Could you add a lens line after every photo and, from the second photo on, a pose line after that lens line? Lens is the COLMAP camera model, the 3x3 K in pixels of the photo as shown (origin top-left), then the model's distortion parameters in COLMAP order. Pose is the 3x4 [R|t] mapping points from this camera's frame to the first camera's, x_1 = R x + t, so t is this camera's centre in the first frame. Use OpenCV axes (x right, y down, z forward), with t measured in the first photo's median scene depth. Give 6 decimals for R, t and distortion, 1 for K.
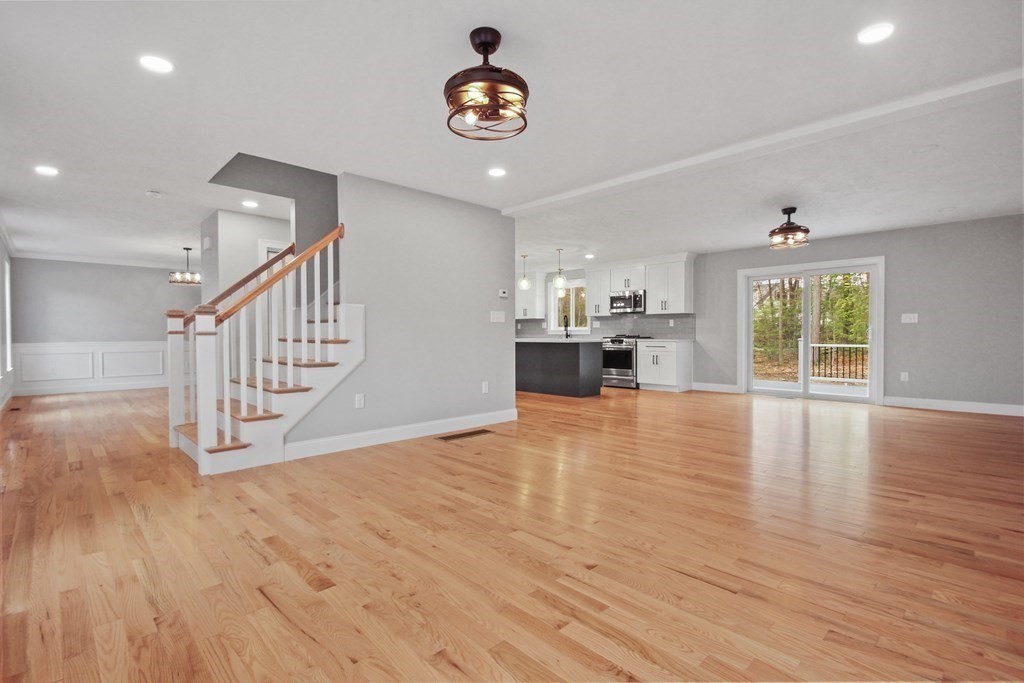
lens RADIAL K [[467.2, 0, 512.0], [0, 467.2, 341.5], [0, 0, 1]] dist [0.000986, 0.000148]
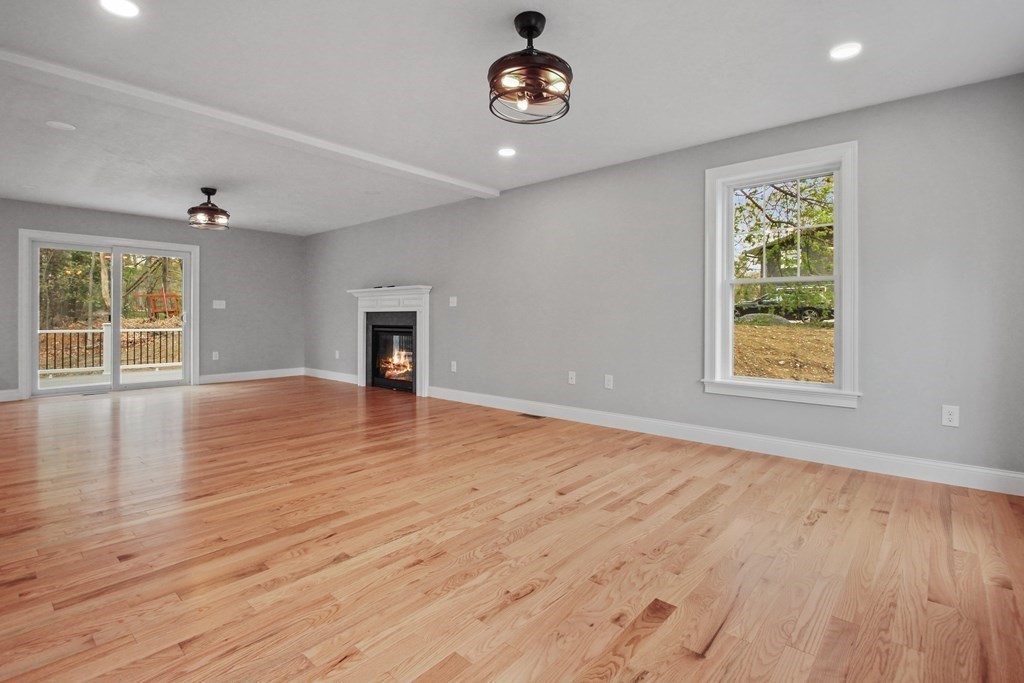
lens RADIAL K [[493.8, 0, 481.7], [0, 493.8, 316.1], [0, 0, 1]] dist [0.000529, -0.000318]
pose [[-0.039709, 0.005585, 0.999196, -0.348412], [0.014550, 0.999882, -0.005010, -0.004881], [-0.999105, 0.014340, -0.039786, 0.362779]]
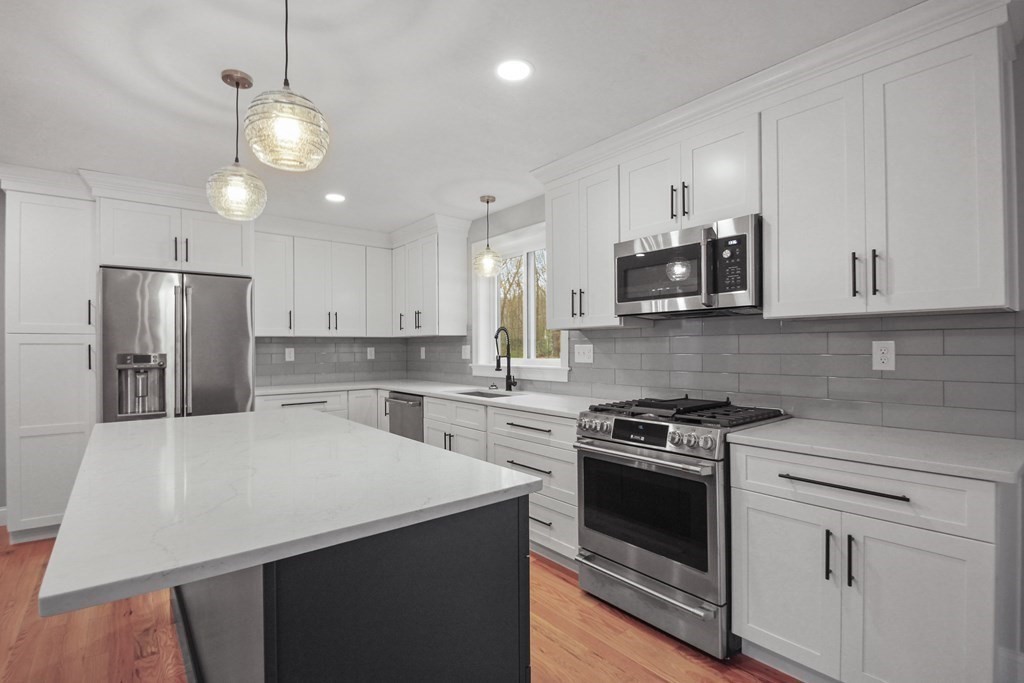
lens RADIAL K [[483.2, 0, 500.2], [0, 483.2, 340.4], [0, 0, 1]] dist [-0.002531, -0.000209]
pose [[0.993941, -0.004562, -0.109819, 0.226383], [0.001180, 0.999524, -0.030839, -0.049657], [0.109907, 0.030523, 0.993473, 0.928794]]
